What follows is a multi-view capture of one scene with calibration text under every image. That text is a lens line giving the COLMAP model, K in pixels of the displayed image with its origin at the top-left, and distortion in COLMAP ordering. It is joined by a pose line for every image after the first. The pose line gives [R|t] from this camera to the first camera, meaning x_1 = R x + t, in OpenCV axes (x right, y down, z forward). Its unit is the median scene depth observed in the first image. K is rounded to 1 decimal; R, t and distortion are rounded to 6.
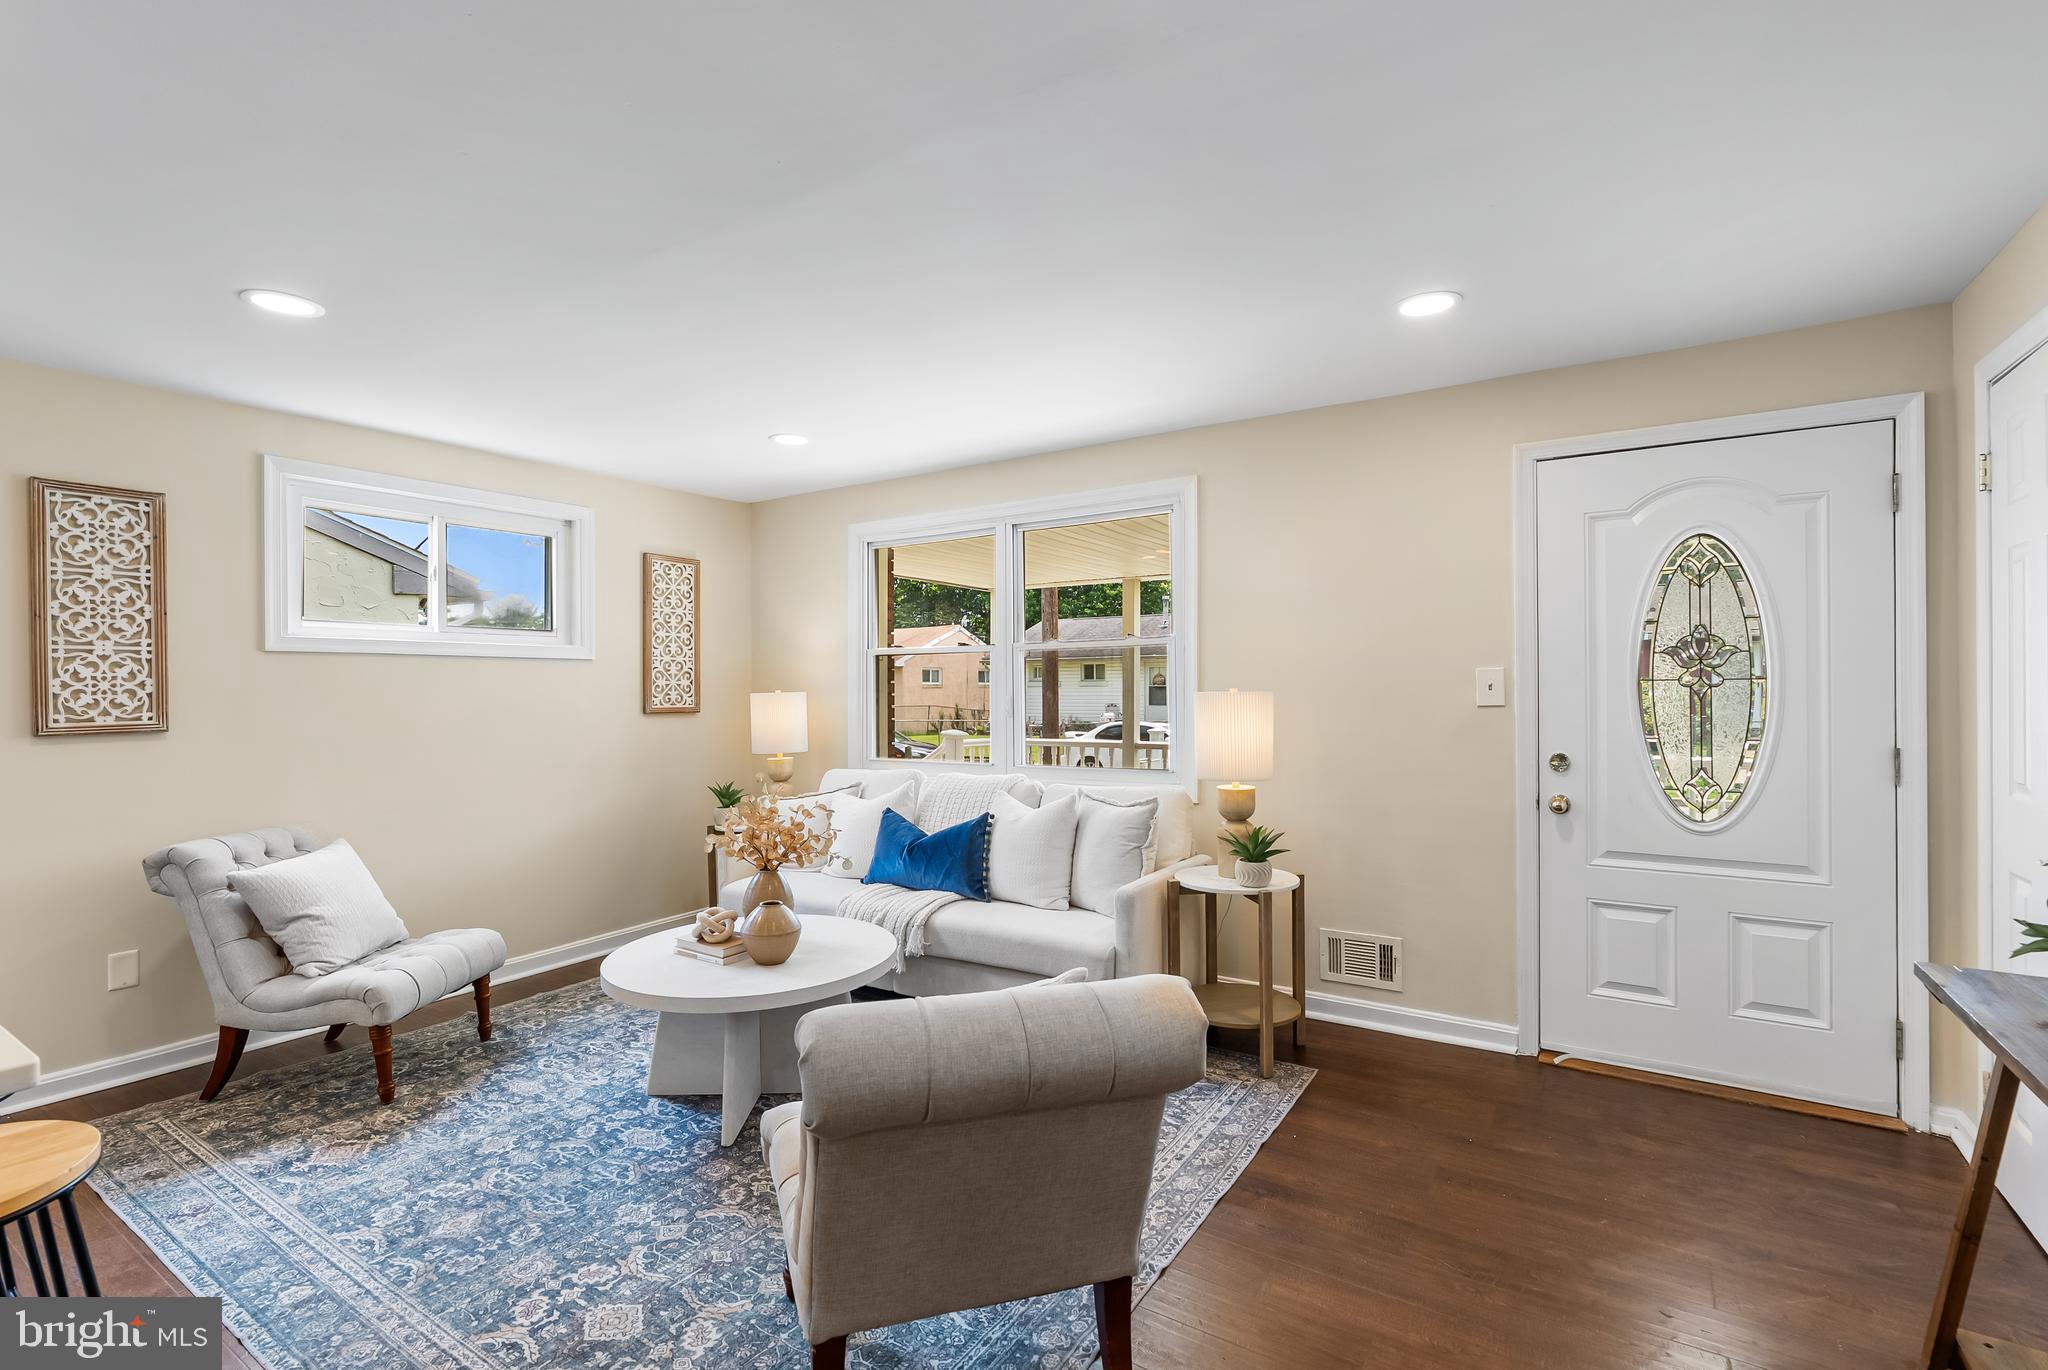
lens RADIAL K [[939.0, 0, 1025.2], [0, 939.0, 685.1], [0, 0, 1]] dist [-0.006488, 0.004041]
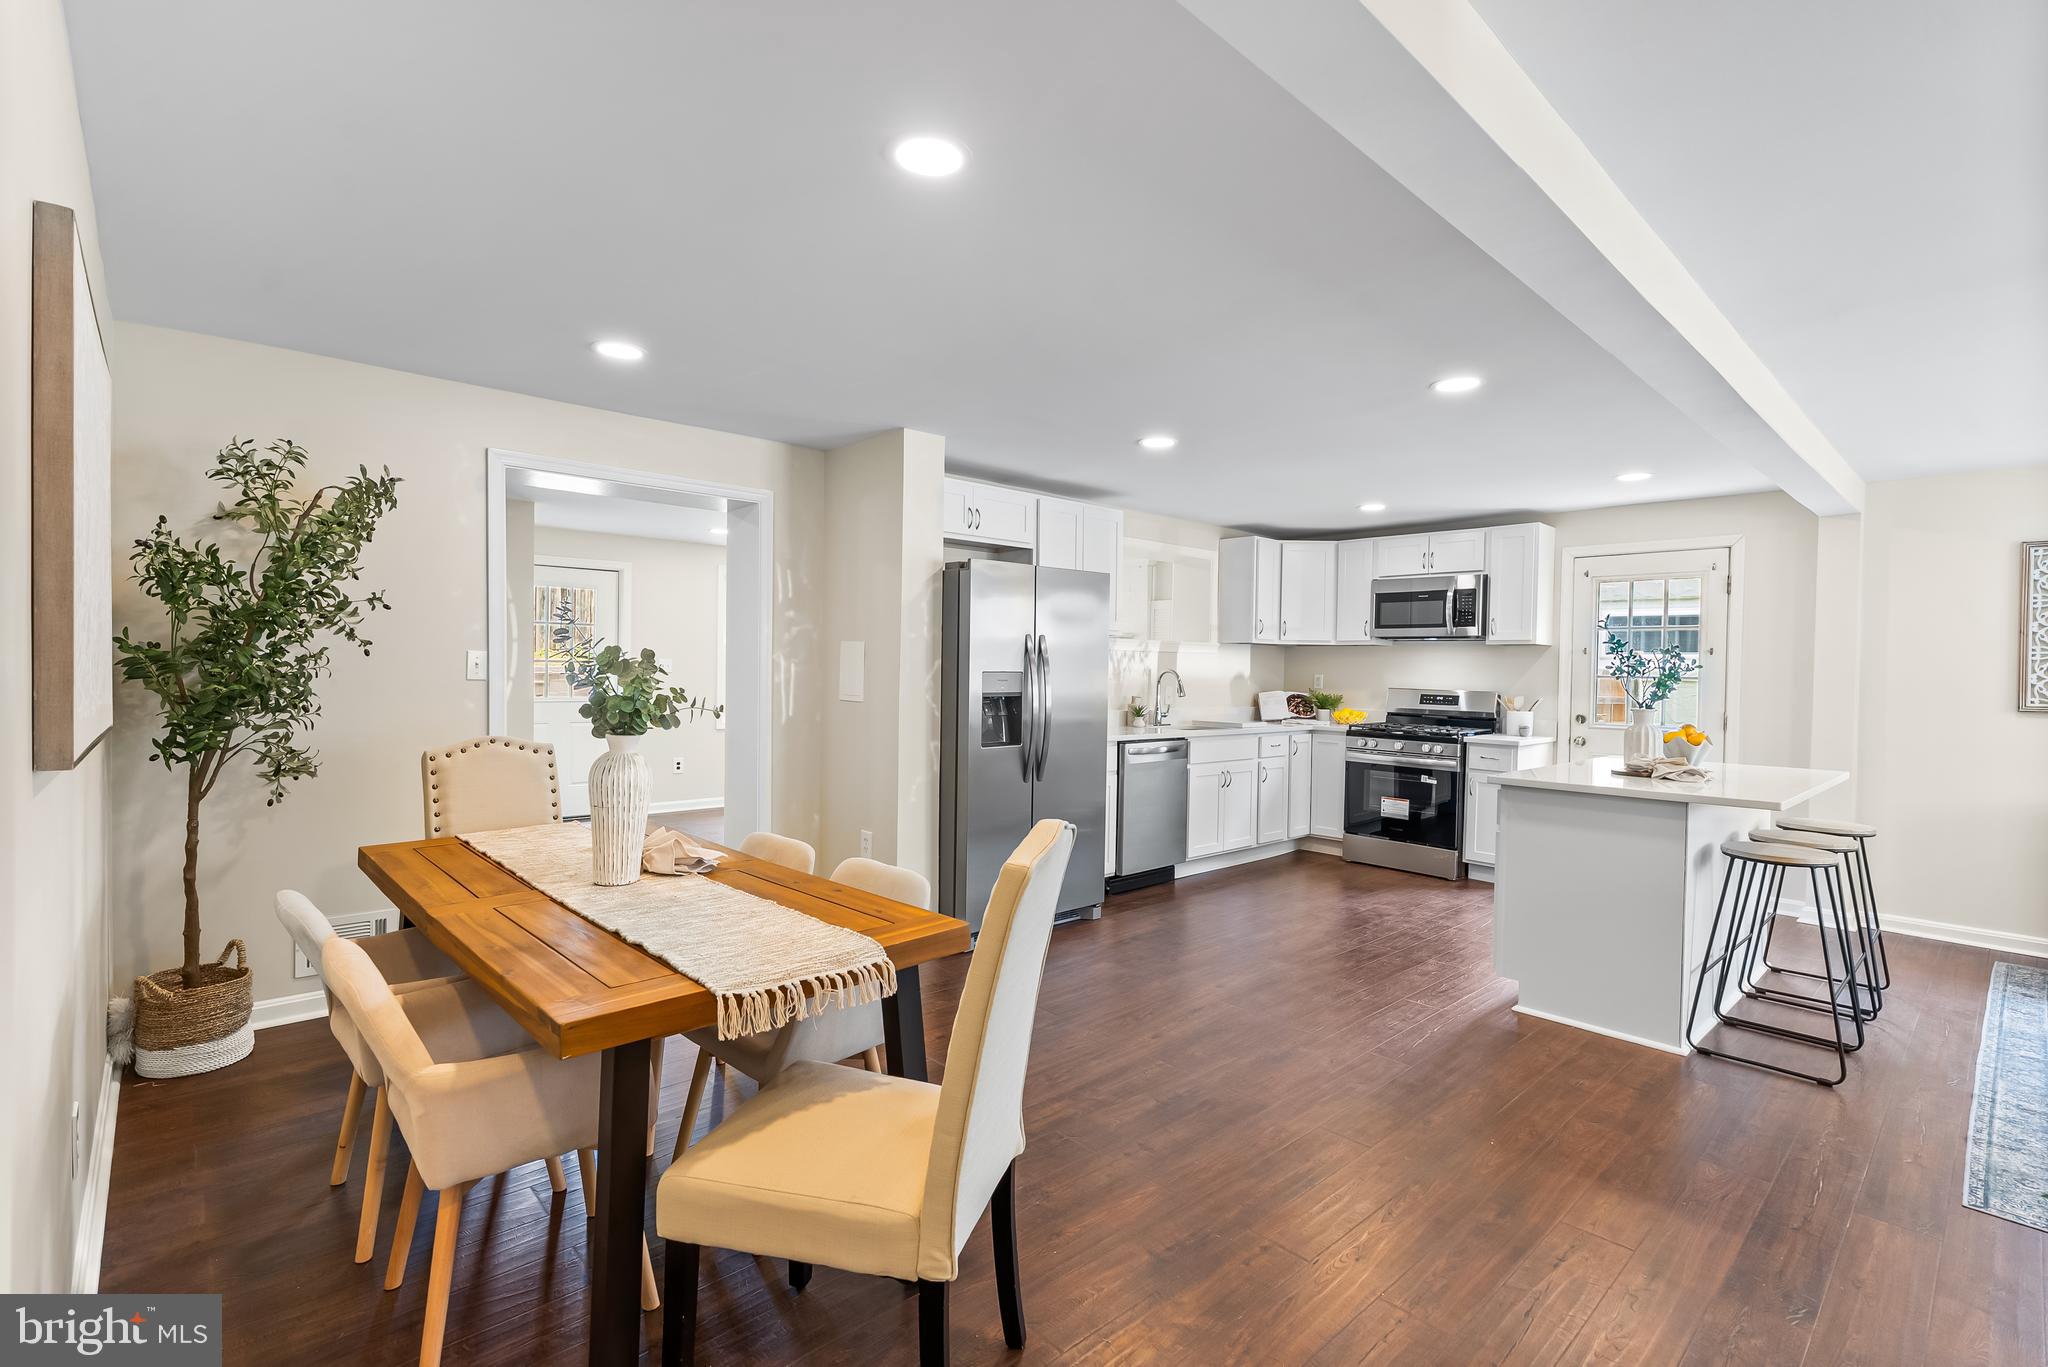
lens RADIAL K [[939.0, 0, 1026.9], [0, 939.0, 688.1], [0, 0, 1]] dist [-0.006488, 0.004041]
pose [[-0.236154, 0.022961, -0.971444, 0.702712], [-0.011626, 0.999582, 0.026452, -0.004602], [0.971646, 0.017541, -0.235789, -0.185437]]
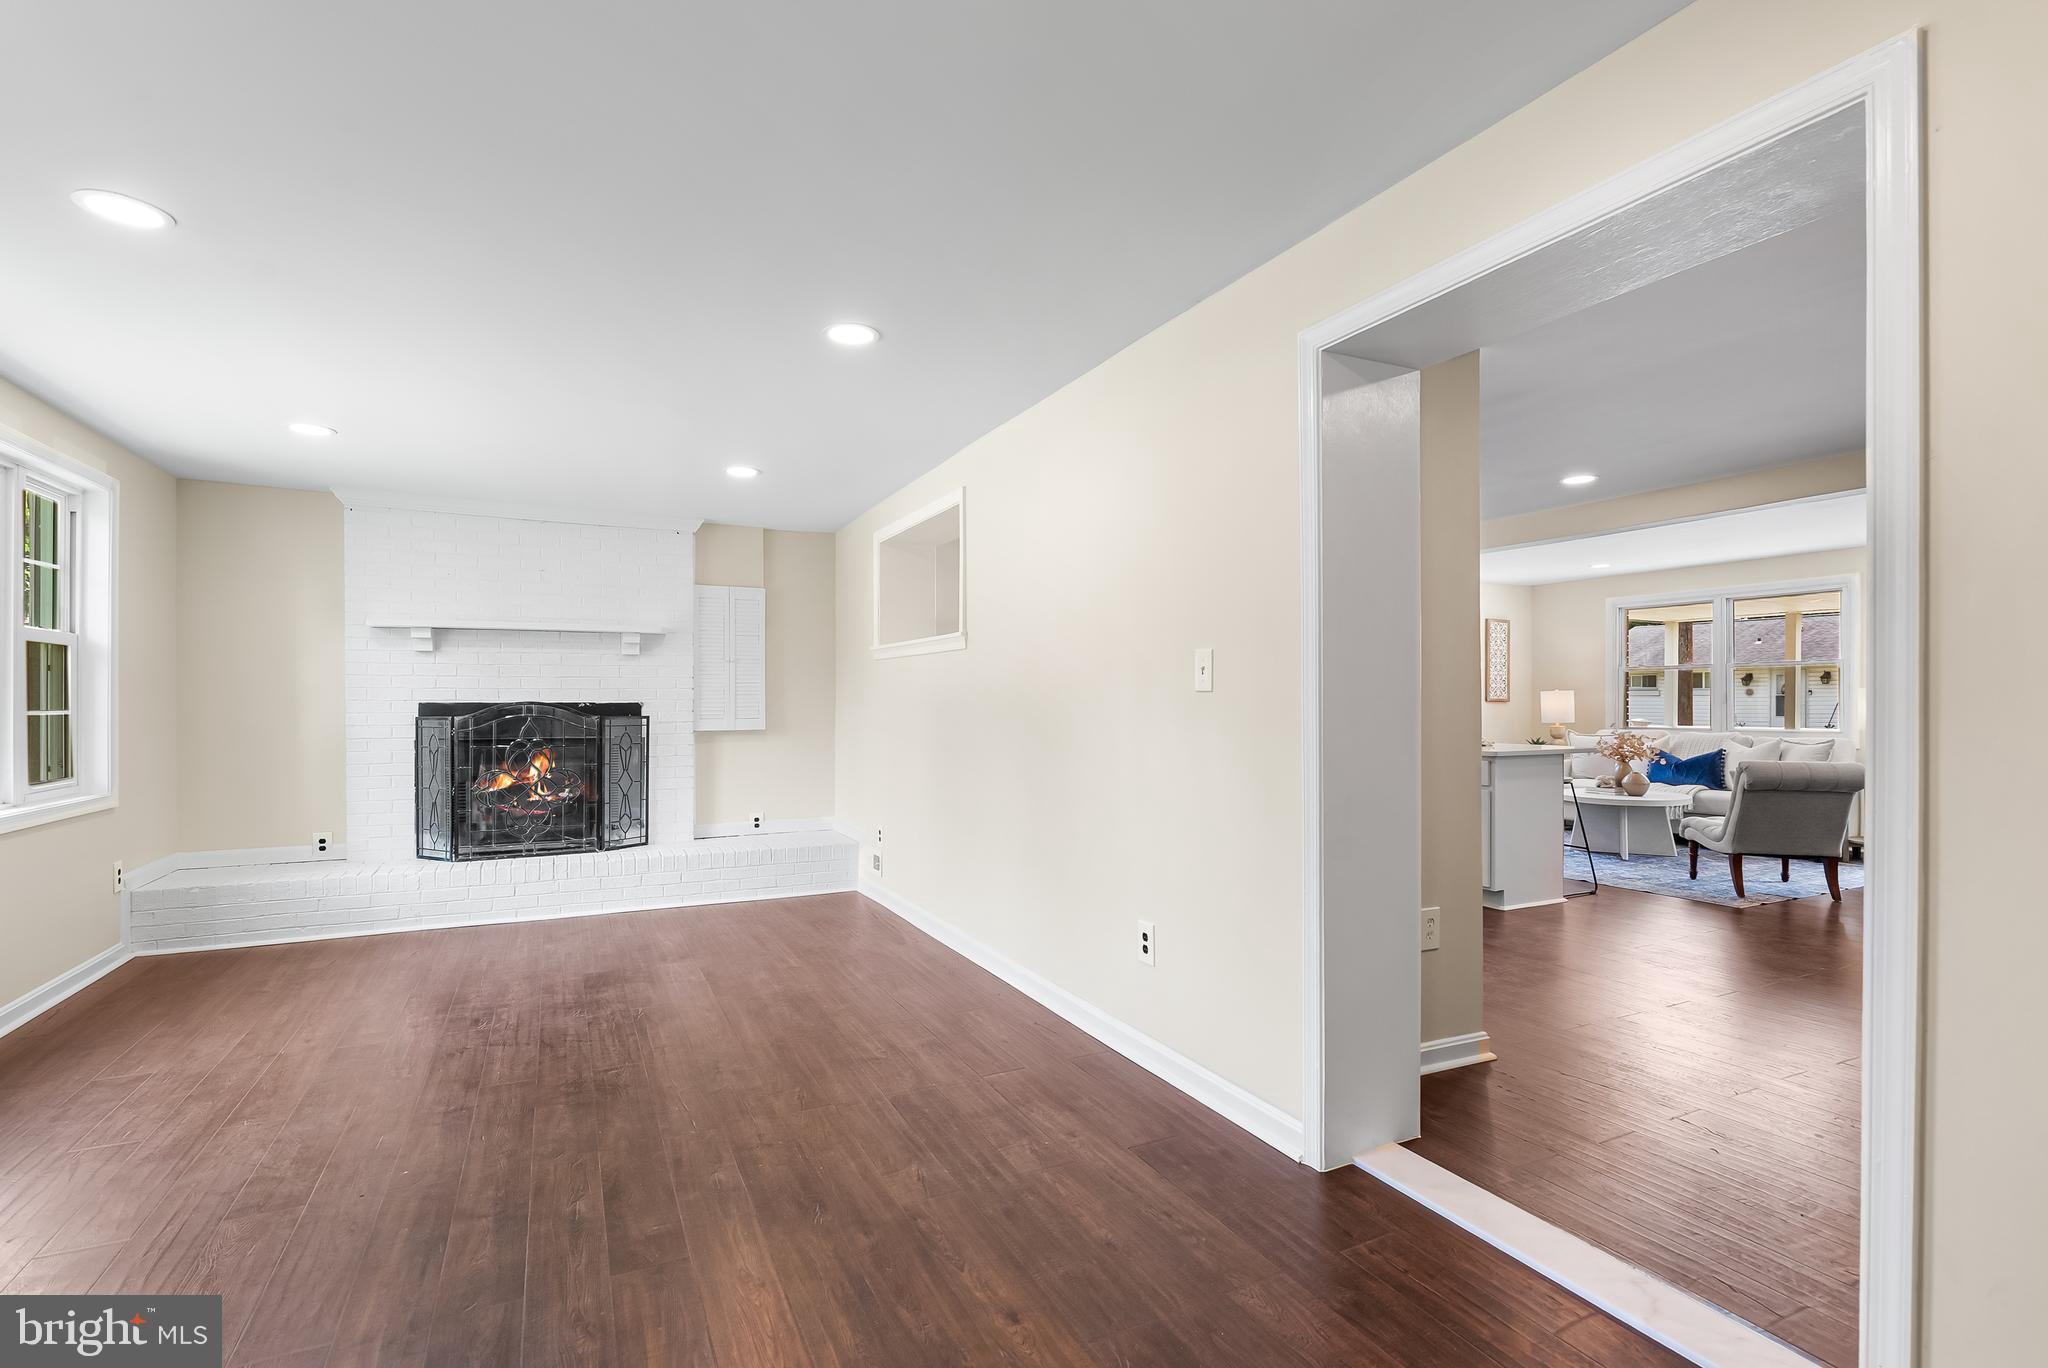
lens RADIAL K [[939.0, 0, 1032.5], [0, 939.0, 699.6], [0, 0, 1]] dist [-0.006488, 0.004041]
pose [[0.863047, 0.004110, -0.505106, -0.326722], [-0.002114, 0.999988, 0.004526, 0.027304], [0.505119, -0.002838, 0.863045, -1.593961]]
